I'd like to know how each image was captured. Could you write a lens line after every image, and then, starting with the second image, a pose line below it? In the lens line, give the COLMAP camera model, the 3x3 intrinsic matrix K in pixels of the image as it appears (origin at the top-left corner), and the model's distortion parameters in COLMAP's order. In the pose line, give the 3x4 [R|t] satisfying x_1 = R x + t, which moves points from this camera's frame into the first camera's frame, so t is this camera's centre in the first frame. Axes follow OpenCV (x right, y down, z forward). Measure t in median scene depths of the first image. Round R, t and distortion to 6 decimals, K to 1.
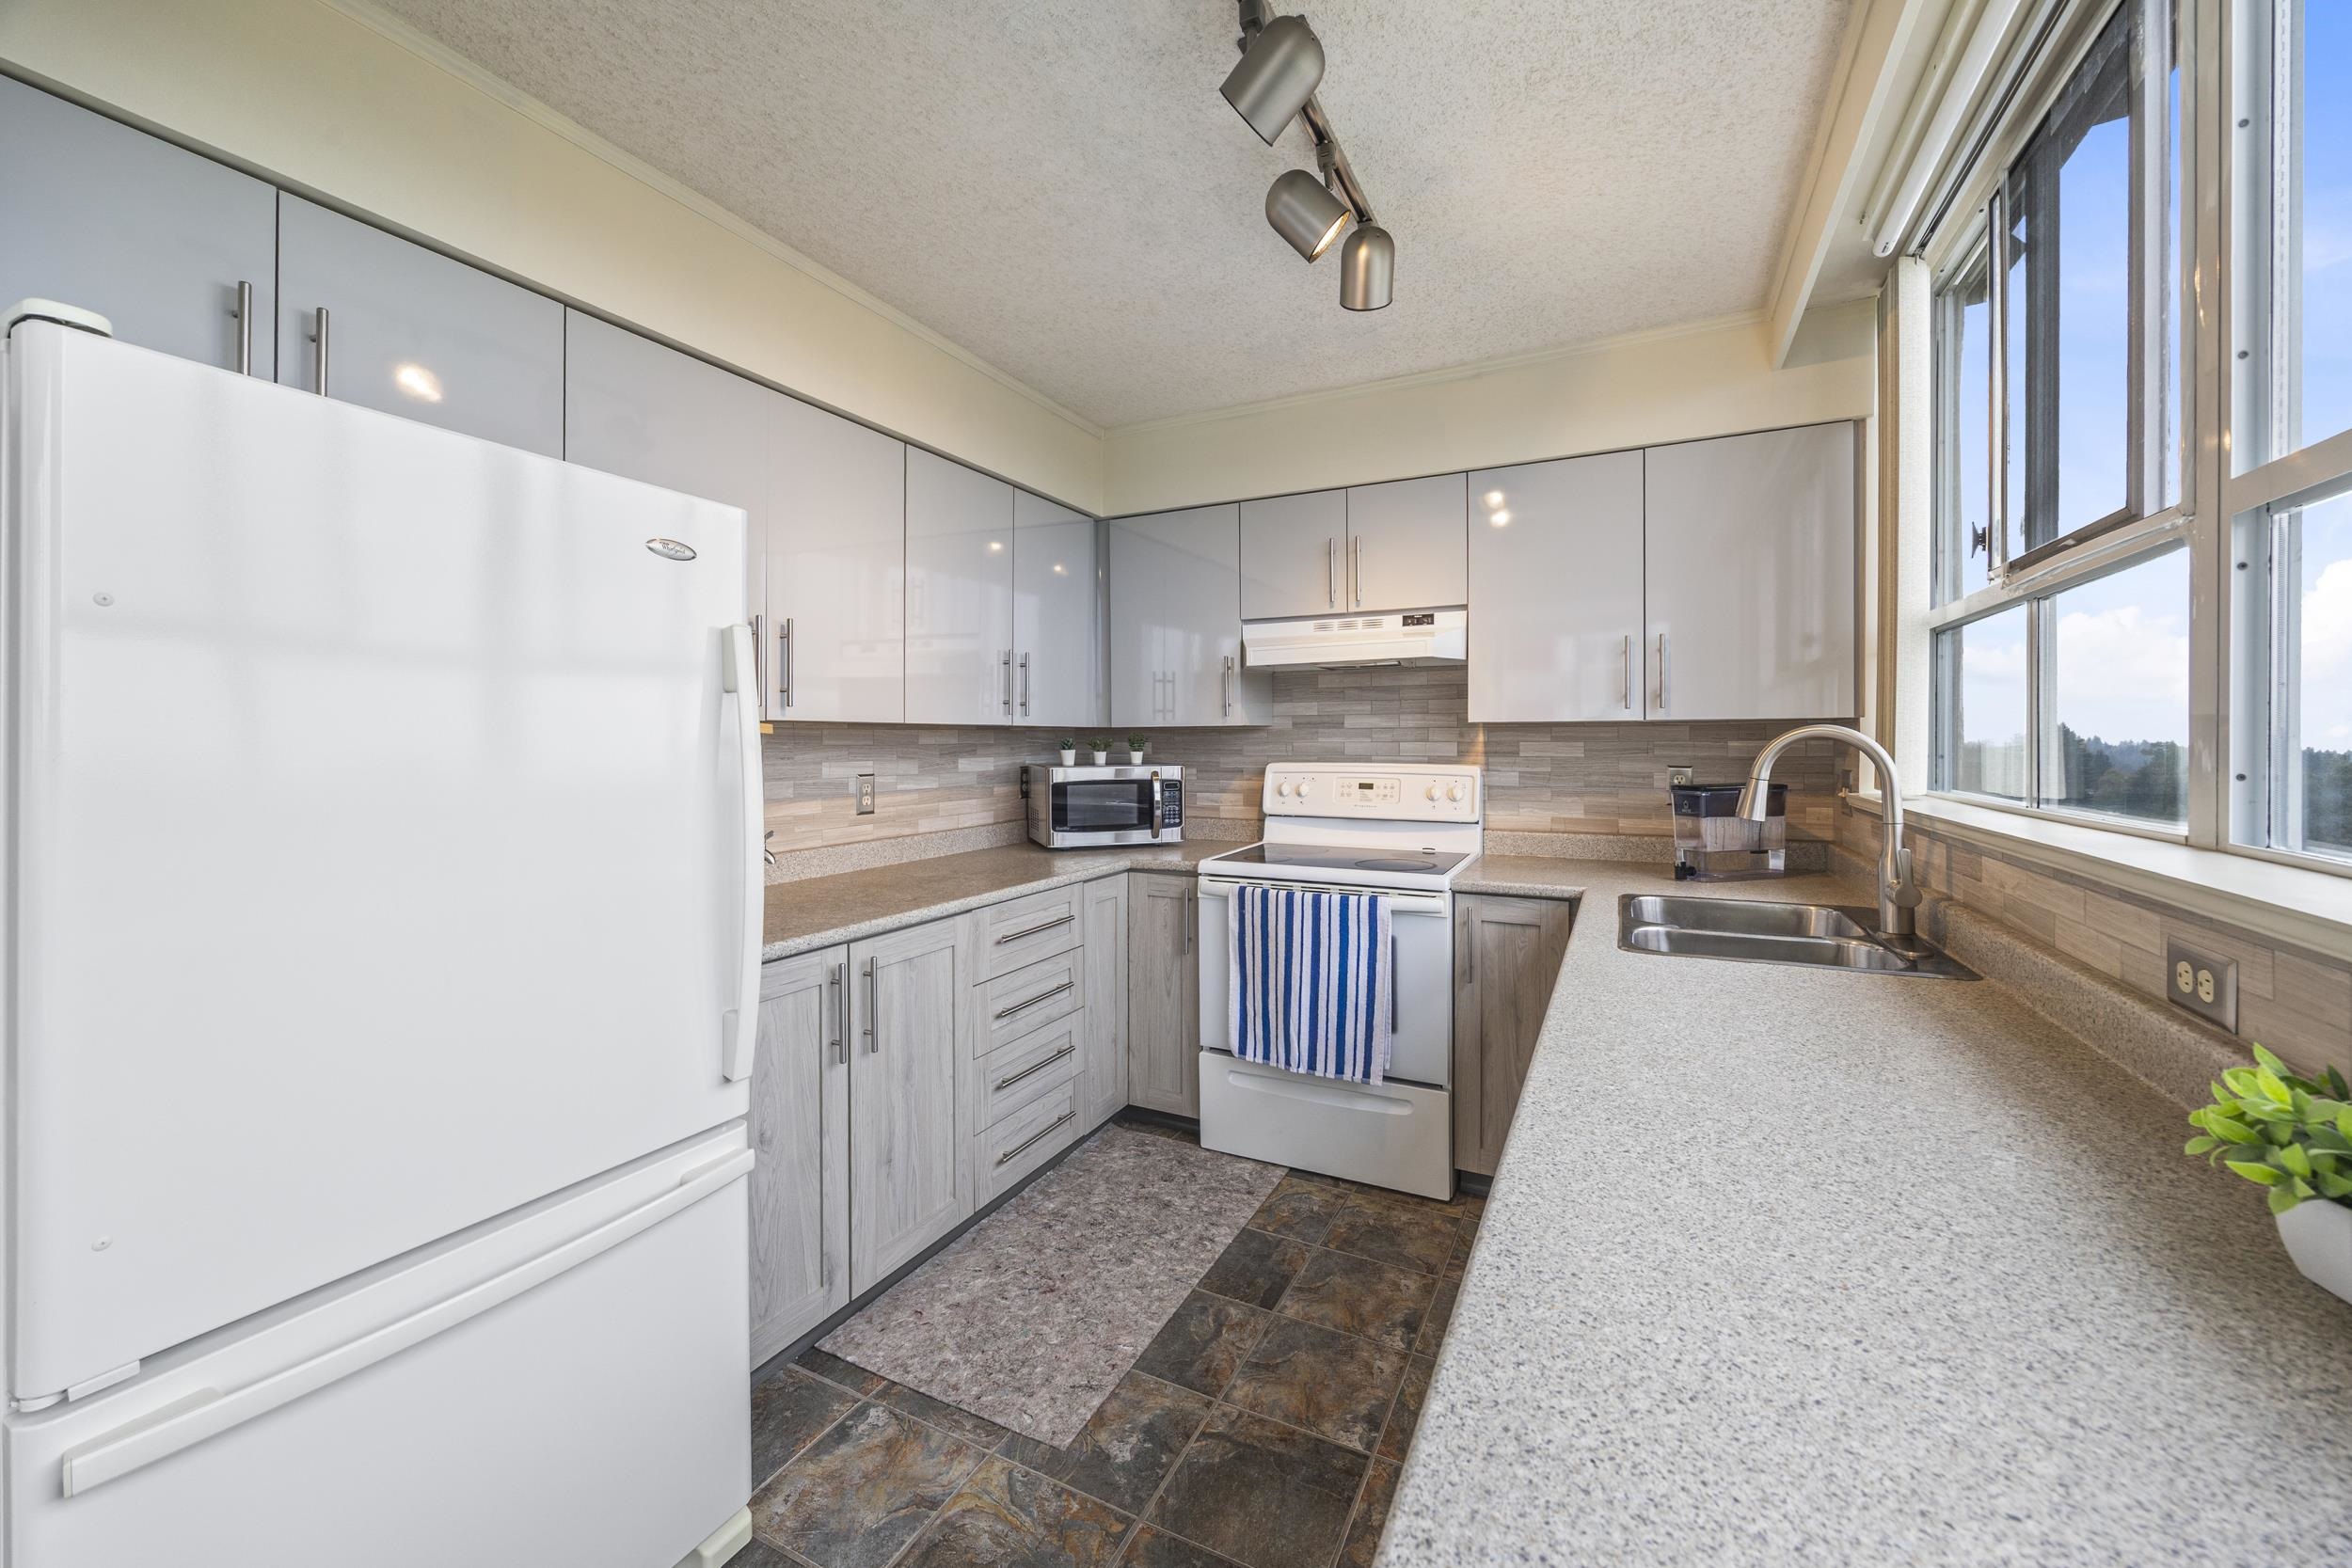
lens RADIAL K [[910.1, 0, 1168.3], [0, 910.1, 750.3], [0, 0, 1]] dist [-0.003843, 0.000172]
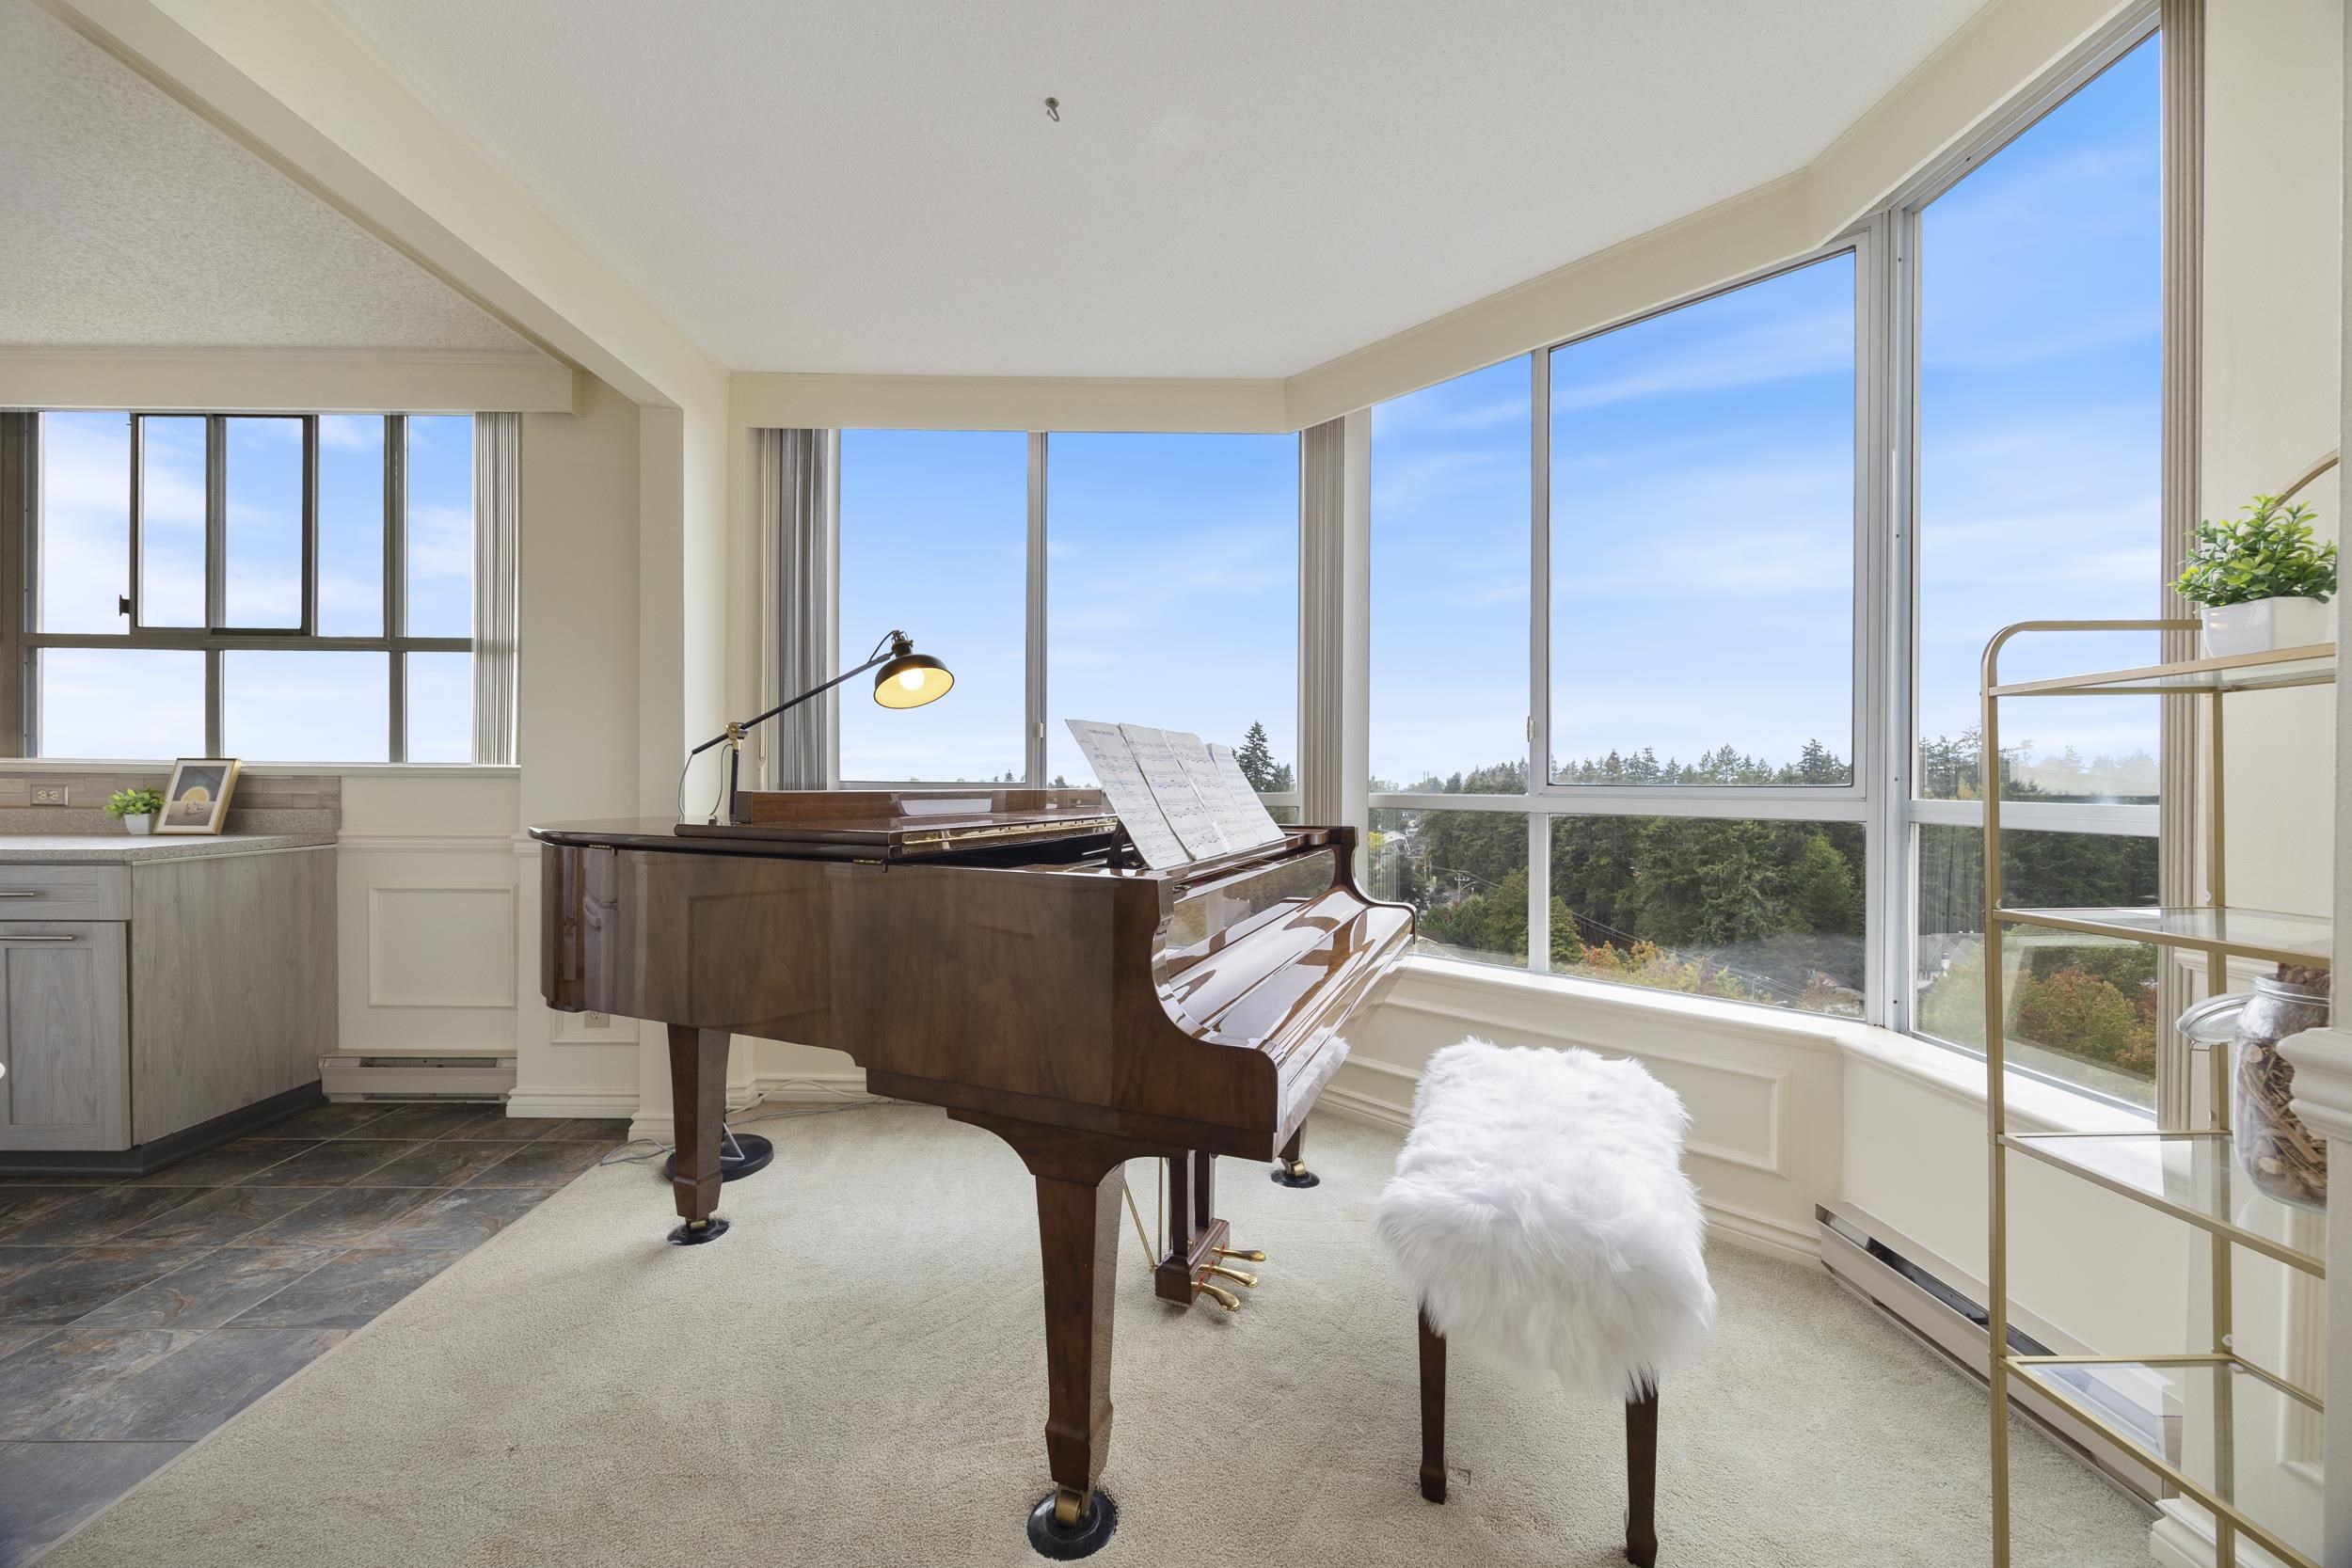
lens RADIAL K [[904.3, 0, 1173.2], [0, 904.3, 782.6], [0, 0, 1]] dist [-0.002444, -0.000333]
pose [[-0.469038, -0.009846, 0.883123, -1.328016], [0.002021, 0.999923, 0.012222, 0.064686], [-0.883176, 0.007517, -0.468982, -0.389566]]
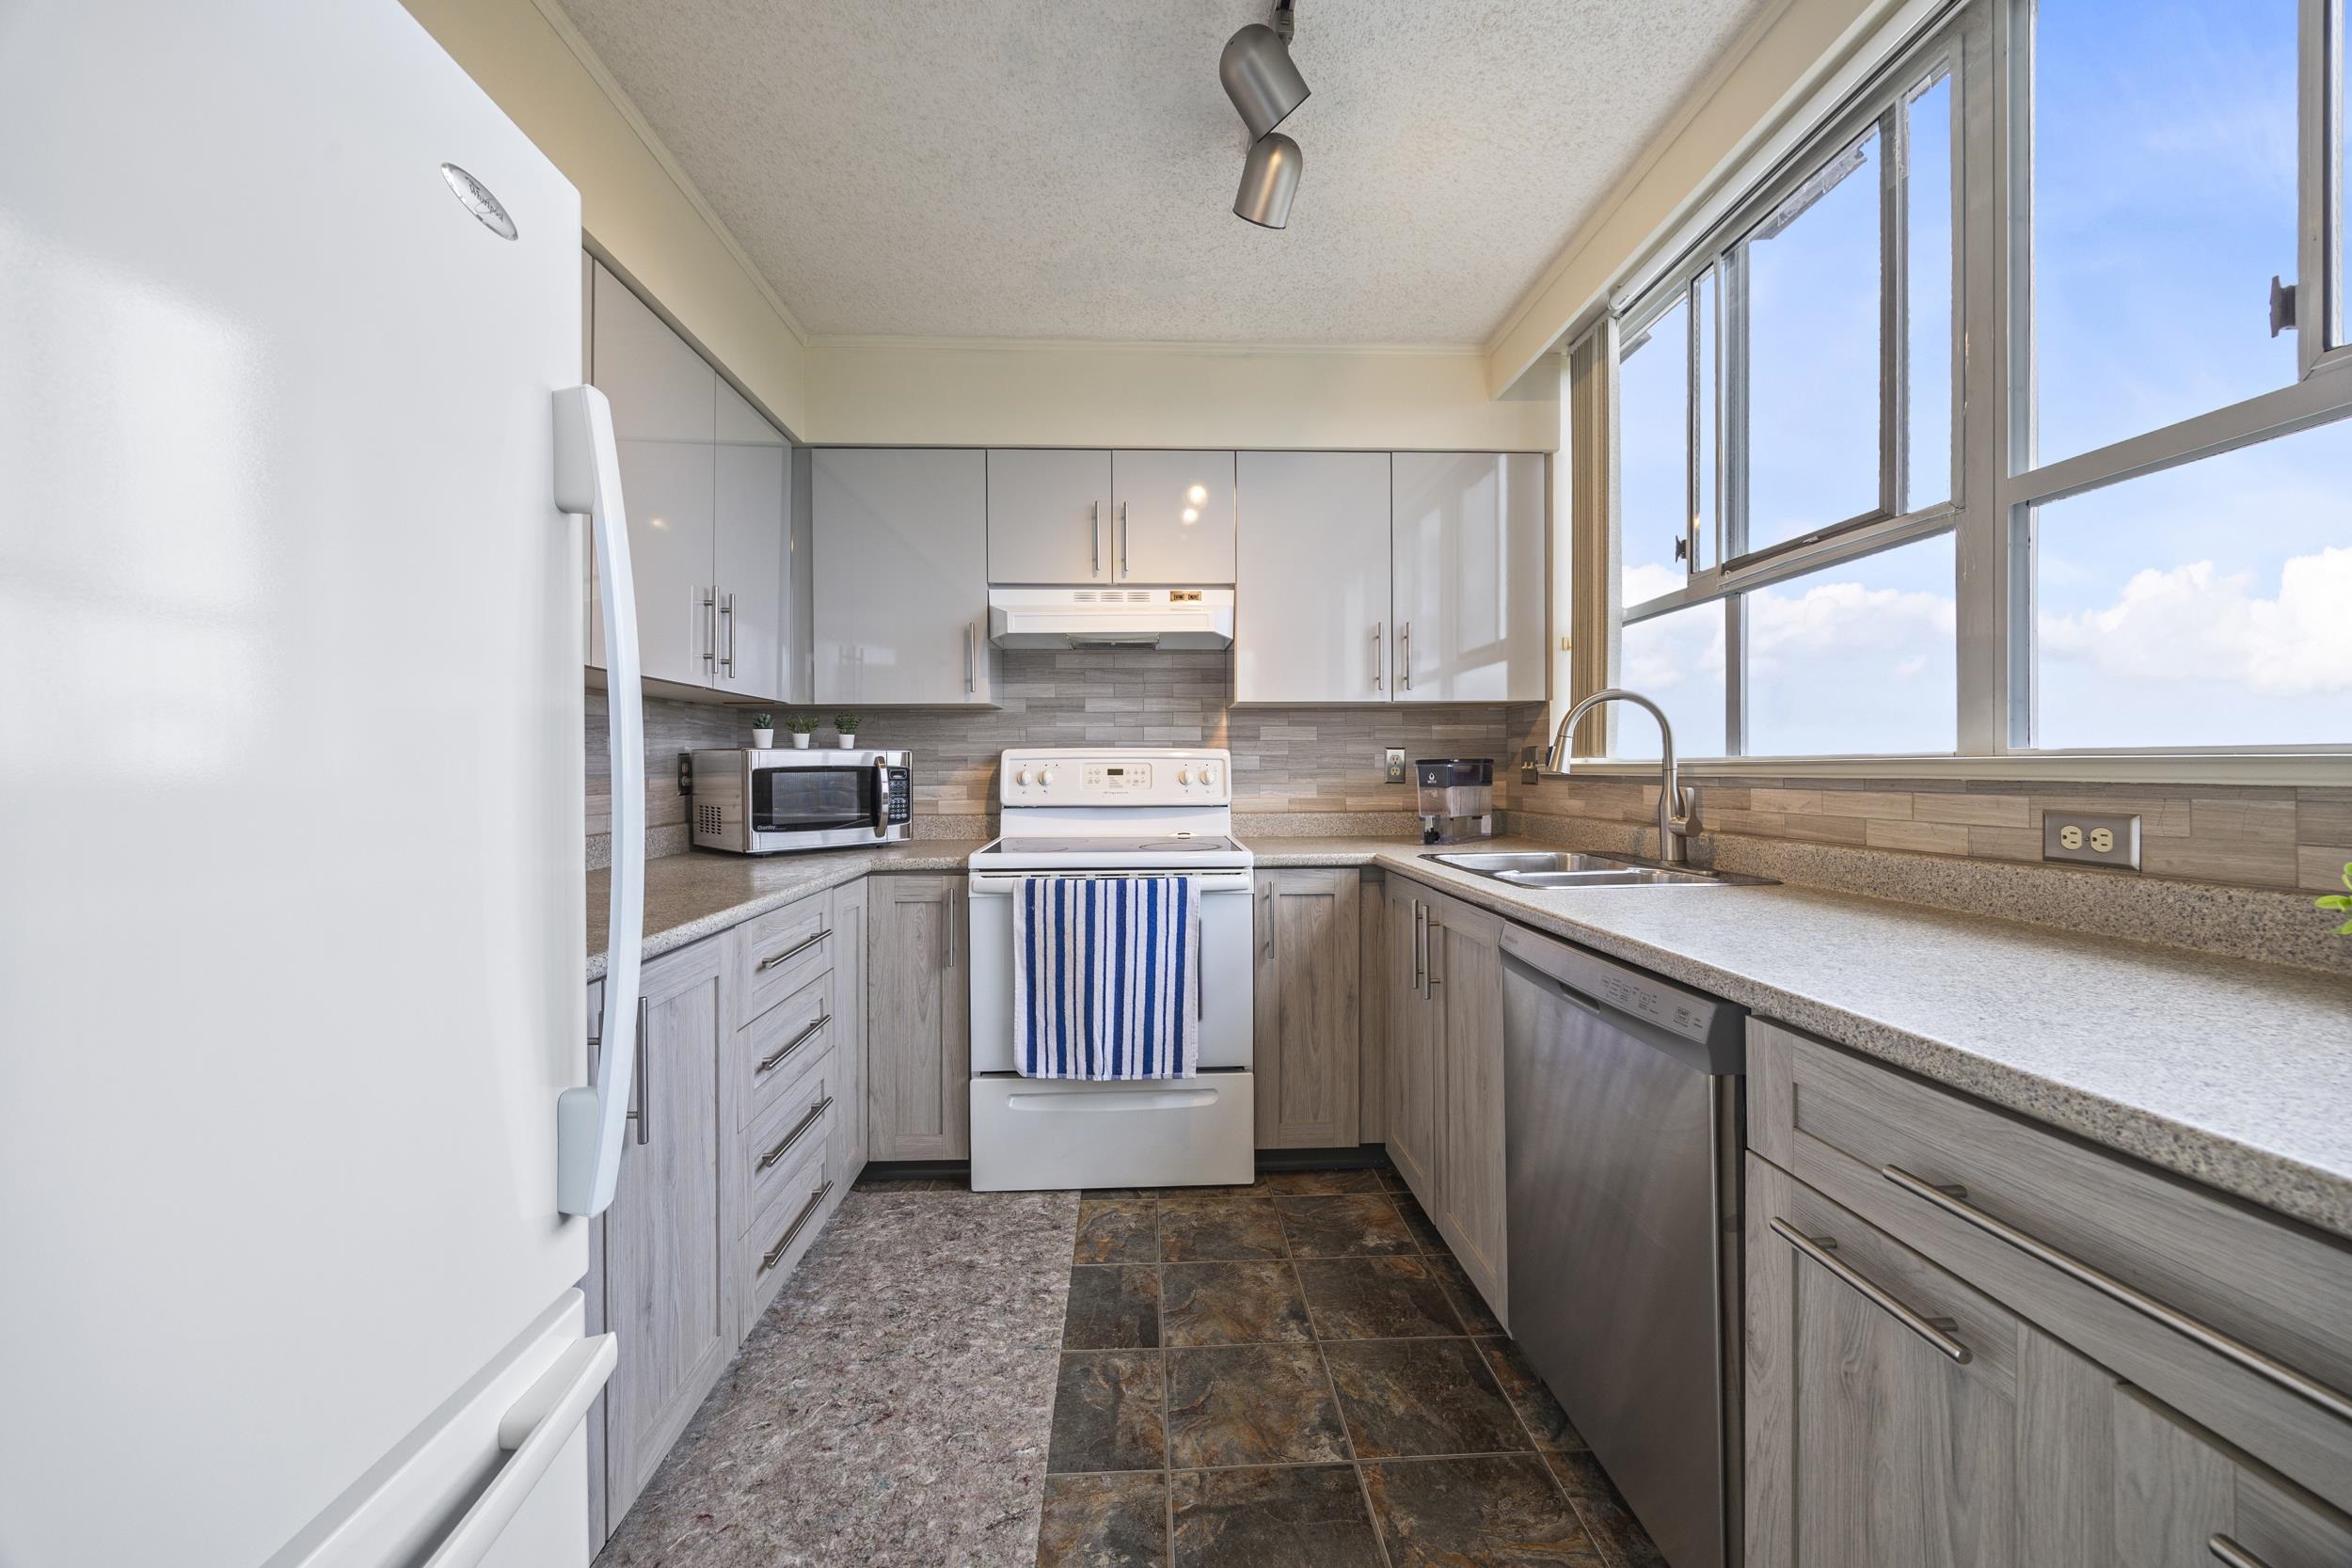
lens RADIAL K [[900.2, 0, 1176.2], [0, 900.2, 772.8], [0, 0, 1]] dist [-0.003878, 0.000105]
pose [[0.868163, -0.004818, 0.496256, -0.238334], [0.008184, 0.999956, -0.004609, 0.055842], [-0.496211, 0.008063, 0.868164, 0.191542]]
